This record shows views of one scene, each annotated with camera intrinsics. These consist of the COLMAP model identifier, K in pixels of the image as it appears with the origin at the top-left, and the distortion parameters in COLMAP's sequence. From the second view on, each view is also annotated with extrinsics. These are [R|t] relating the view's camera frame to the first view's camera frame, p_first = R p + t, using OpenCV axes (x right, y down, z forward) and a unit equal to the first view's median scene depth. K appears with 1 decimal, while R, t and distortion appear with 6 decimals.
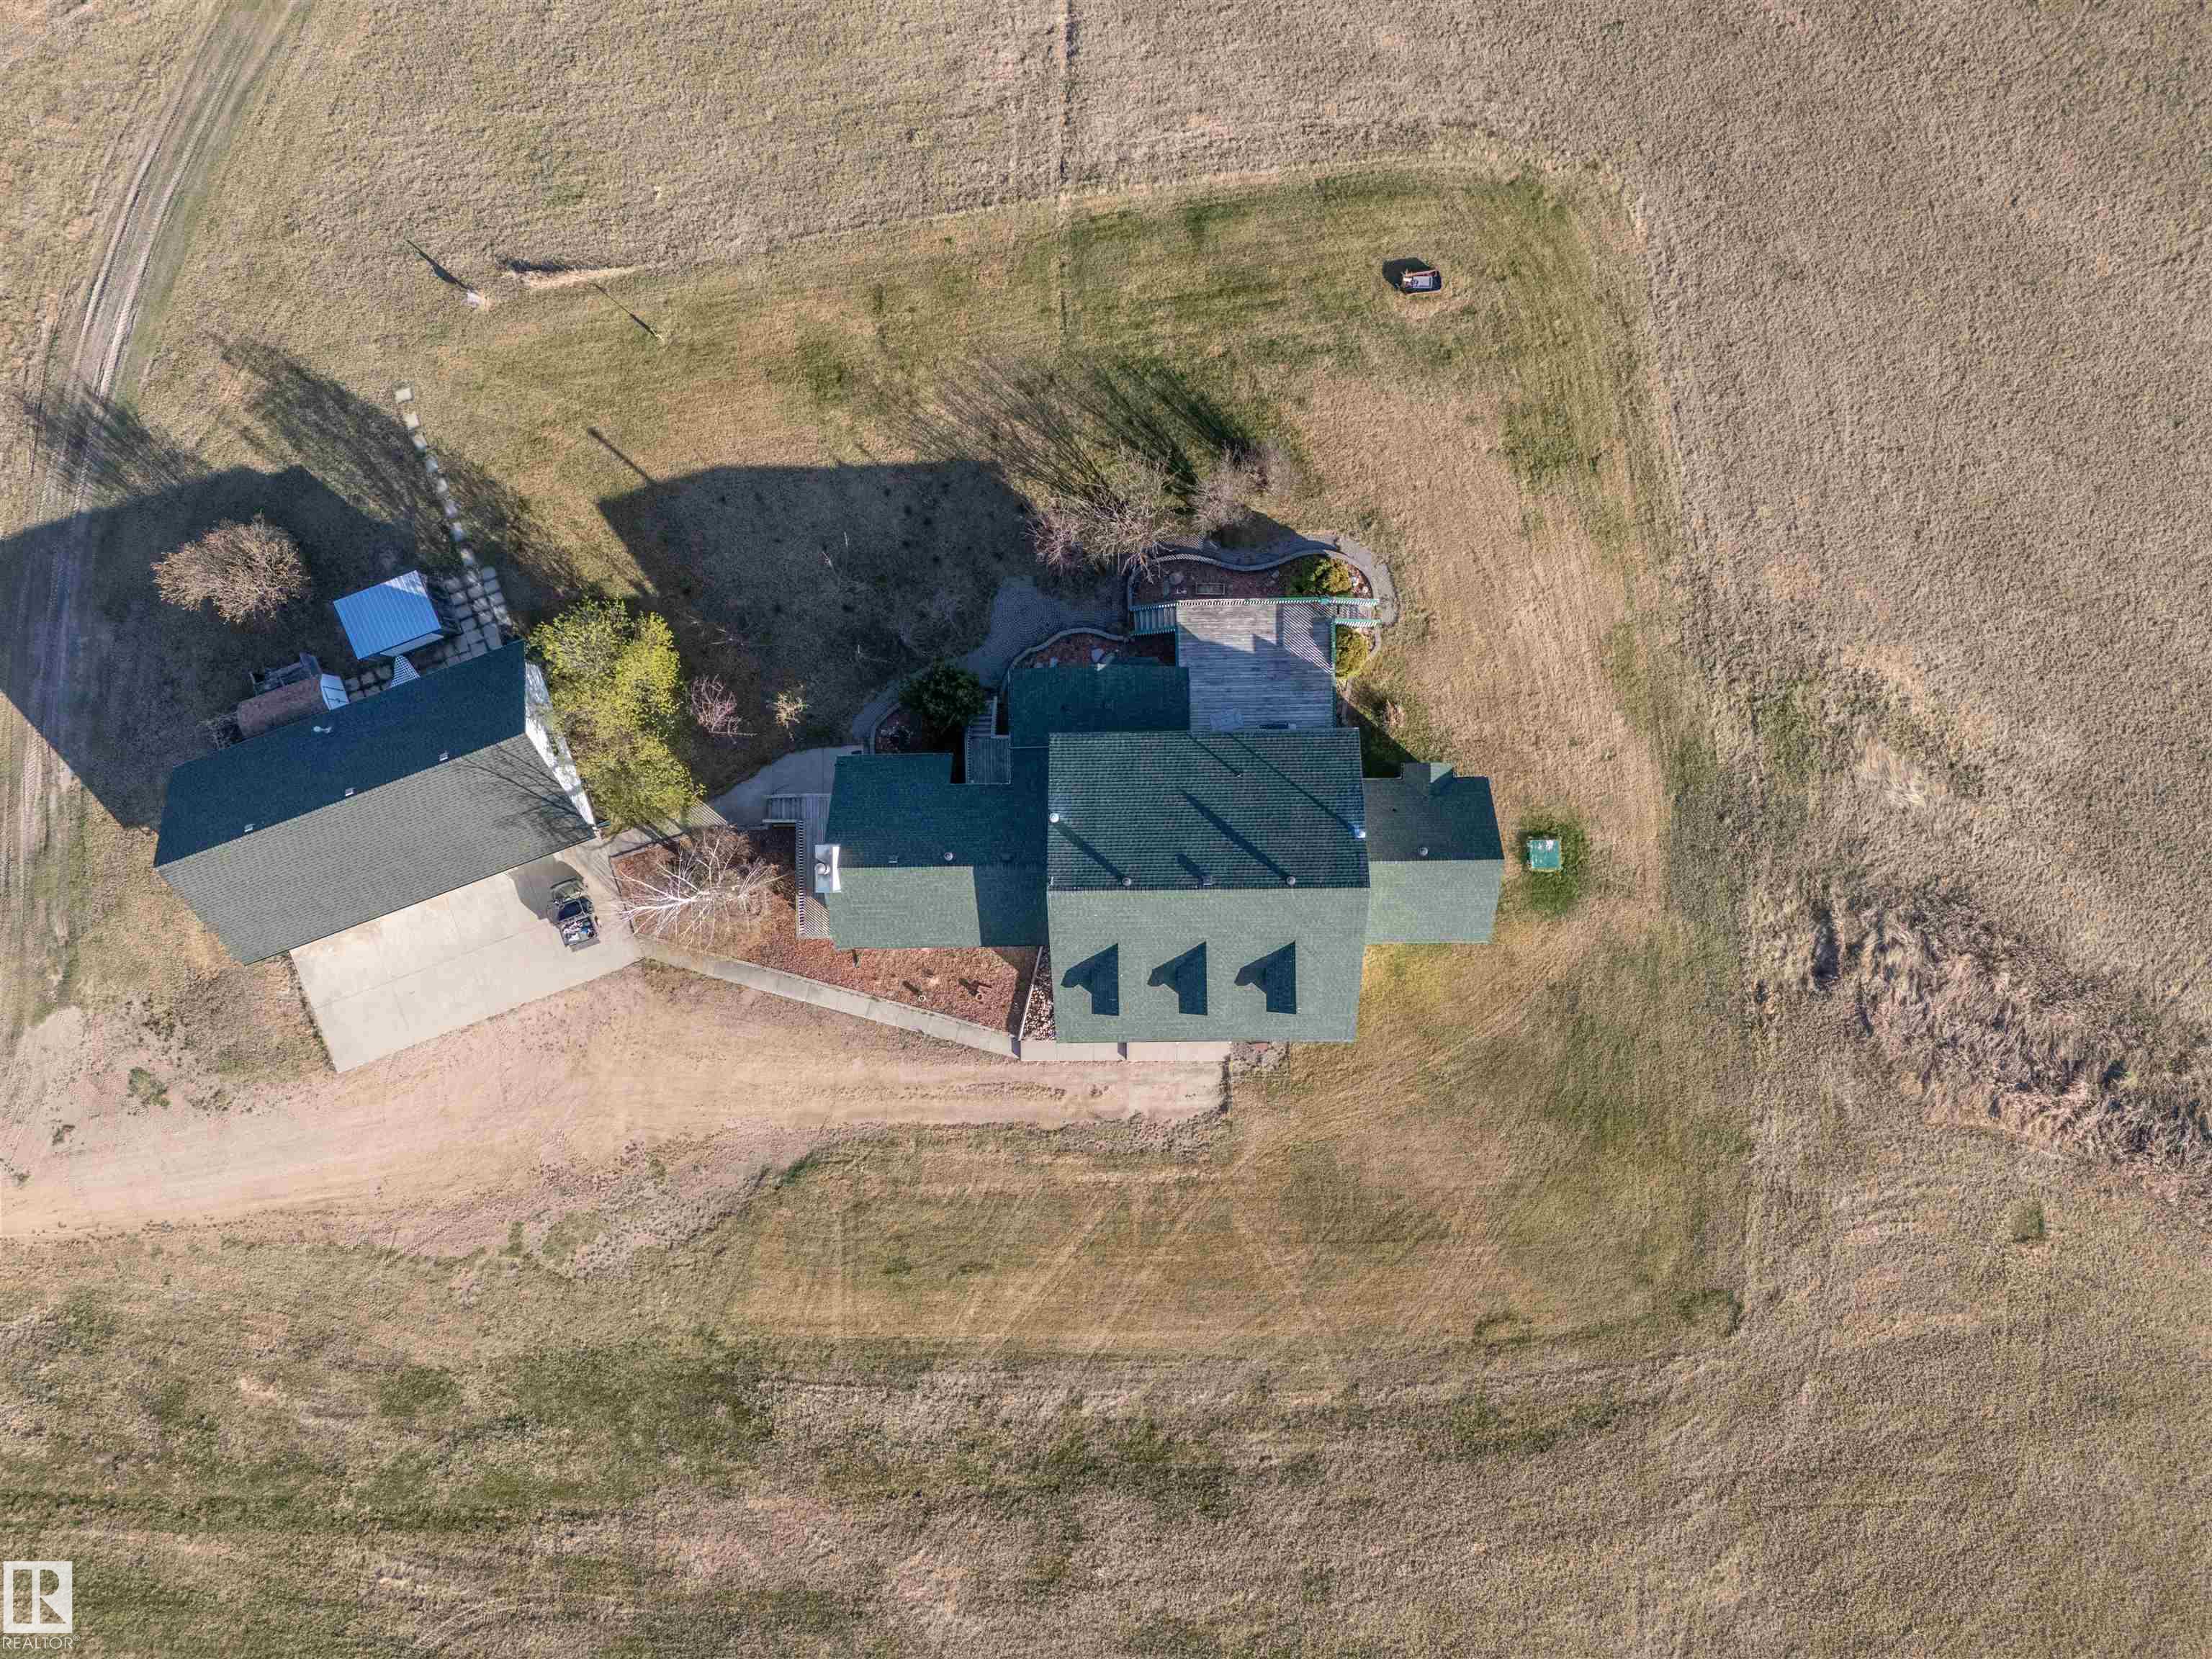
lens RADIAL K [[1614.1, 0, 1112.8], [0, 1614.1, 826.8], [0, 0, 1]] dist [0.080175, -0.071902]
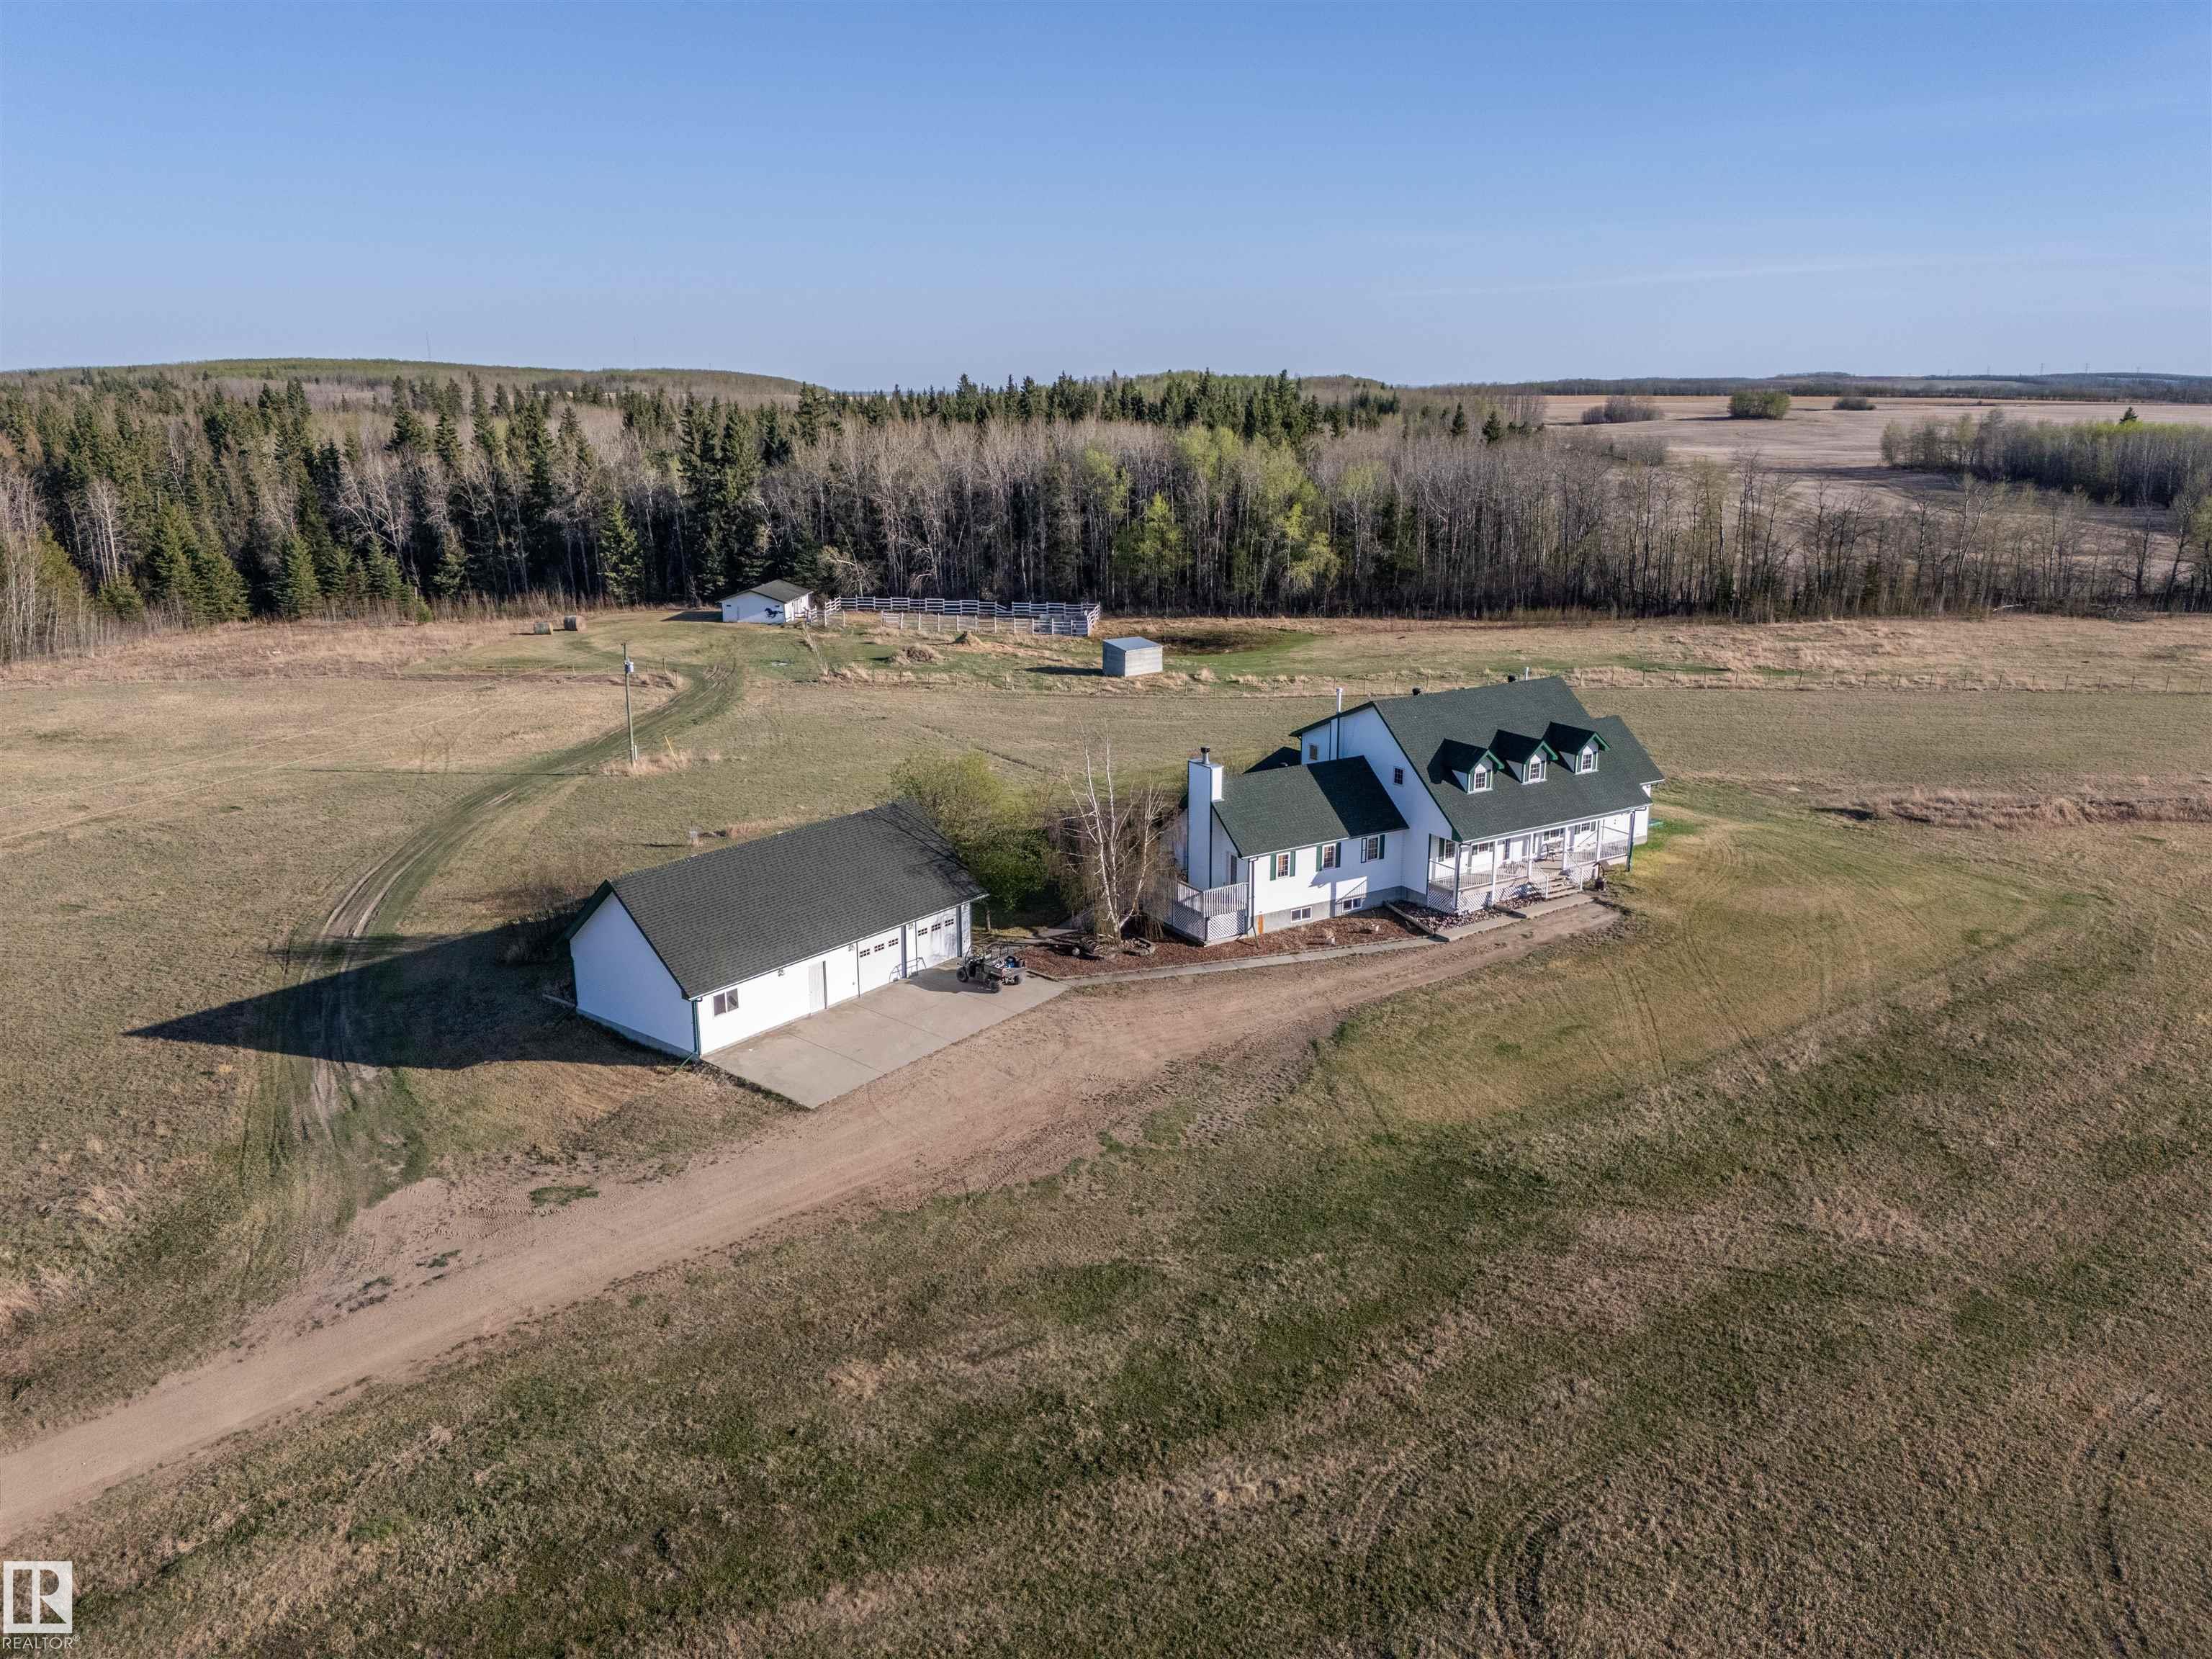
lens RADIAL K [[1614.1, 0, 1100.4], [0, 1614.1, 848.3], [0, 0, 1]] dist [0.080175, -0.071902]
pose [[0.858677, -0.122154, 0.497748, -0.739467], [0.512159, 0.240838, -0.824433, 0.852397], [-0.019169, 0.962848, 0.269364, 0.675428]]
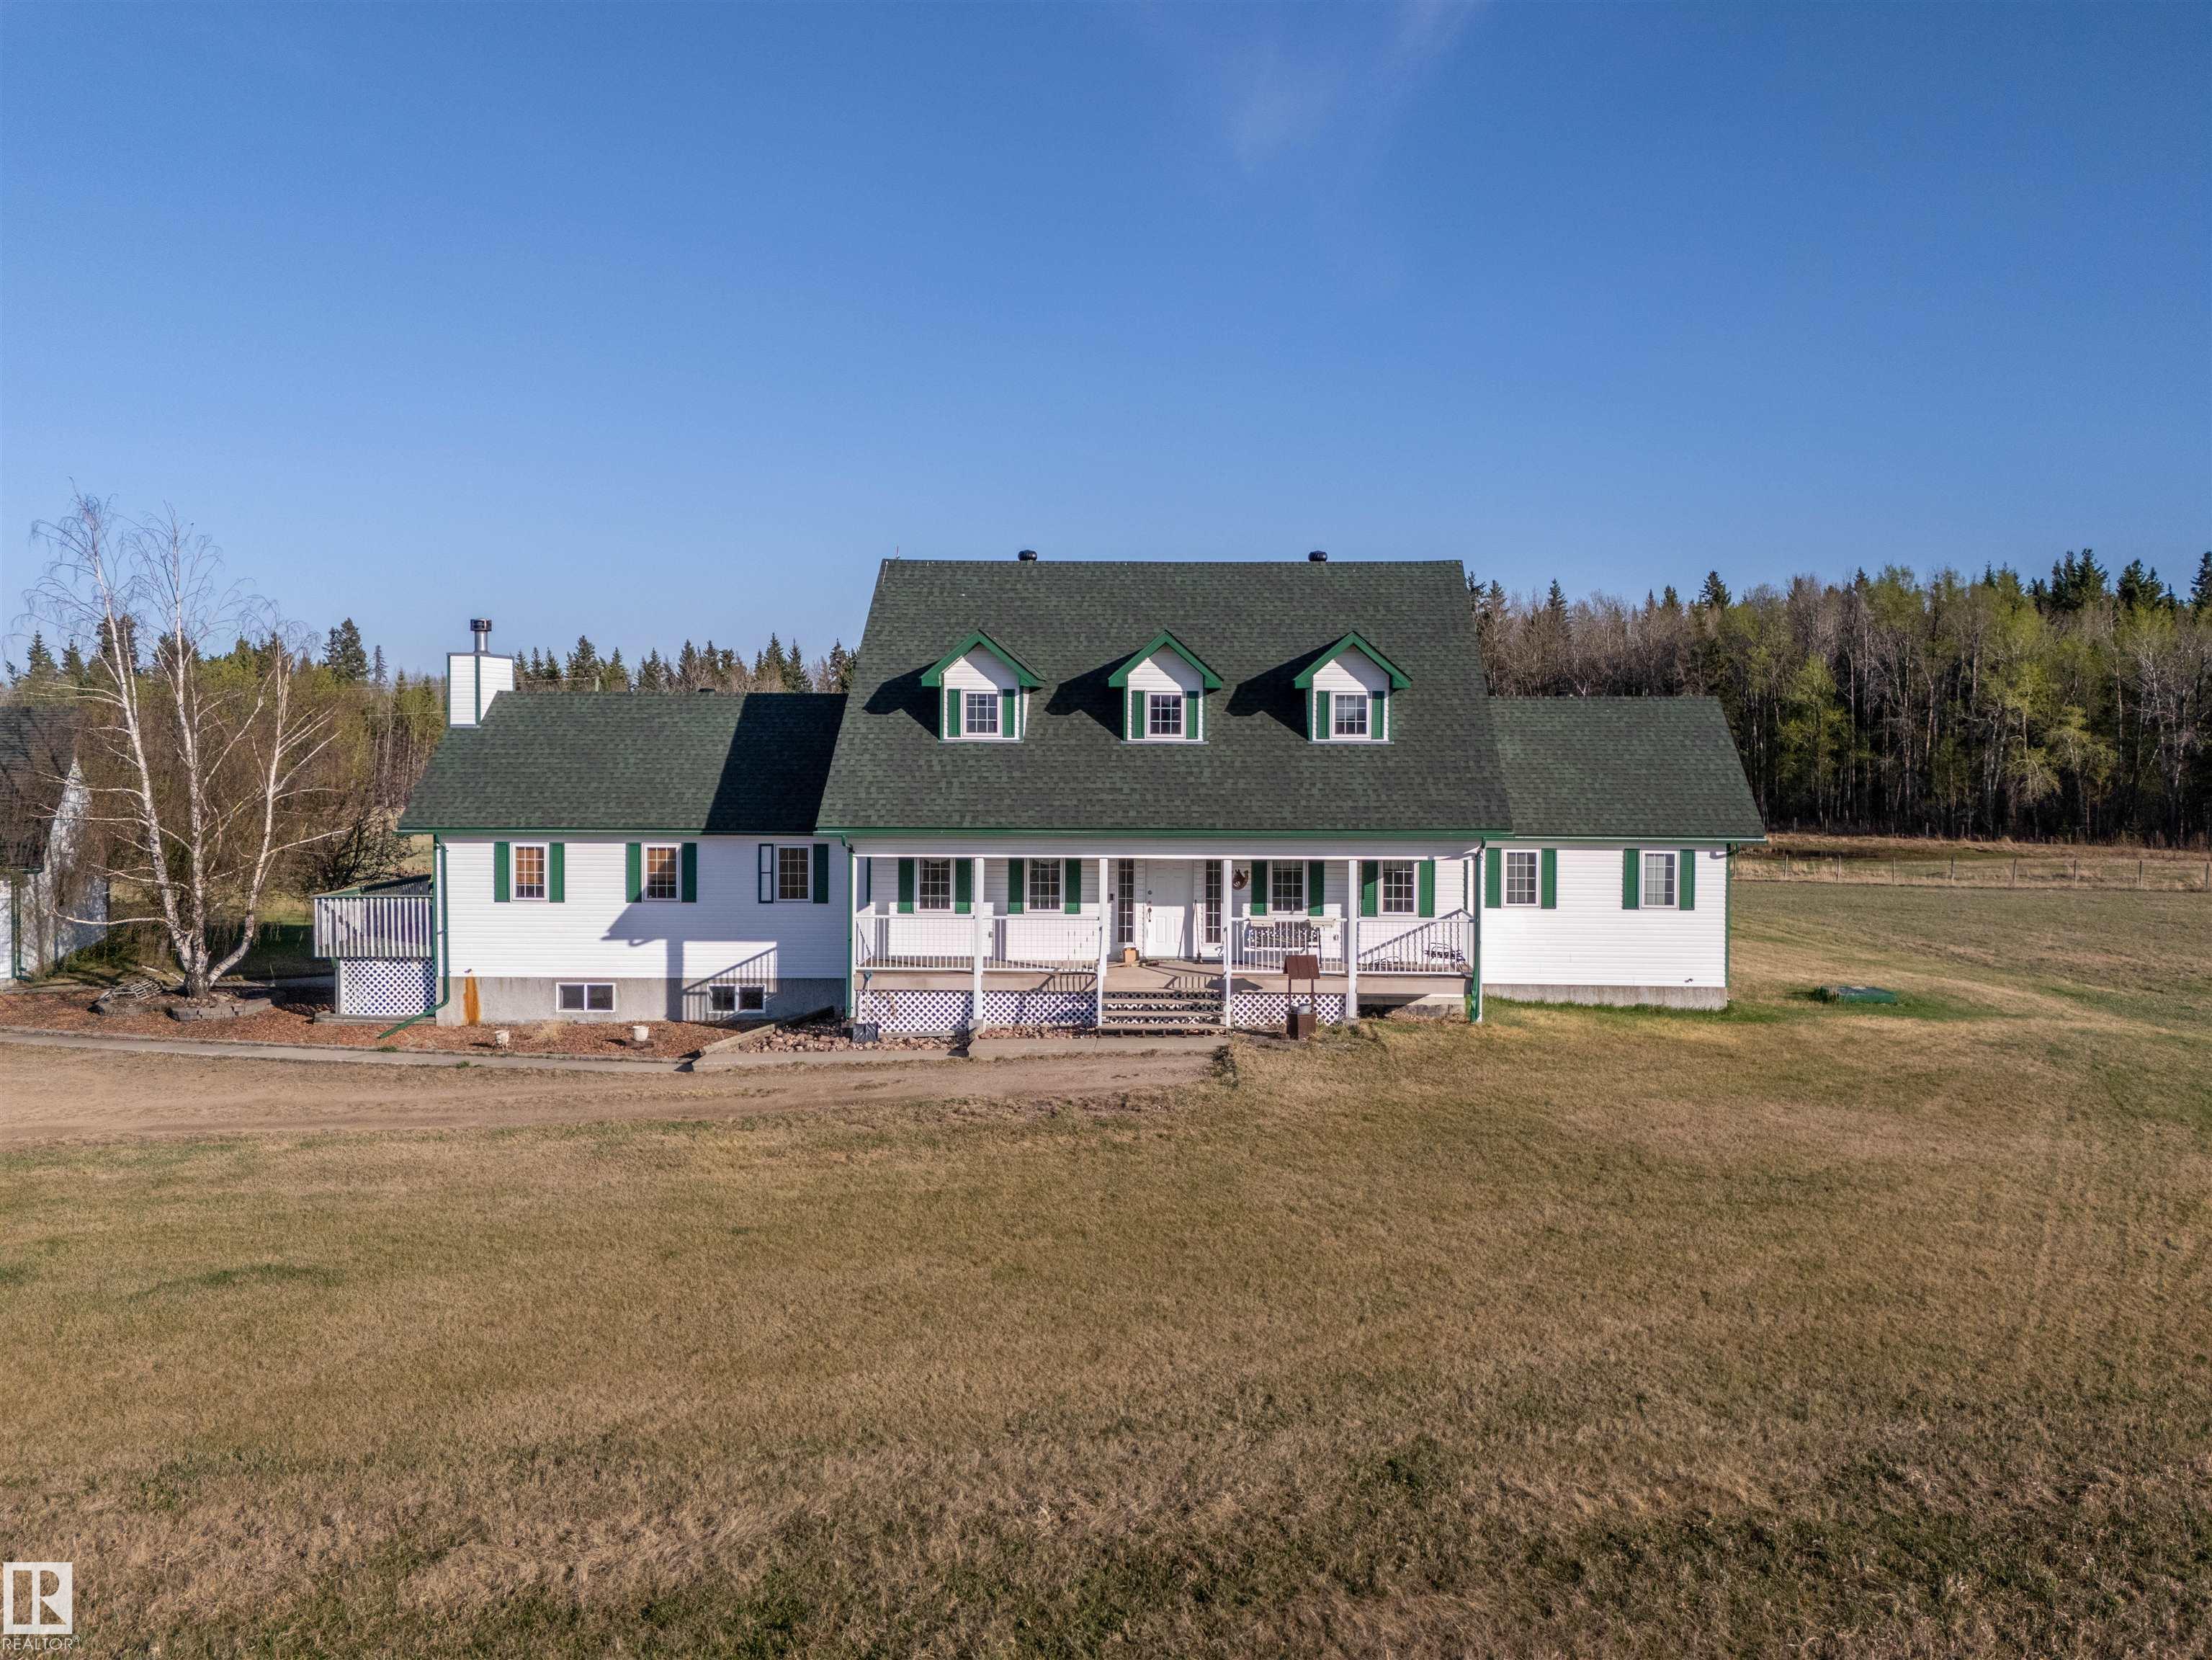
lens RADIAL K [[1705.9, 0, 1180.2], [0, 1705.9, 778.8], [0, 0, 1]] dist [0.075853, -0.066050]
pose [[0.999250, 0.028741, -0.025958, 0.068447], [-0.027071, 0.039034, -0.998871, 0.547516], [-0.027695, 0.998824, 0.039783, 0.910169]]
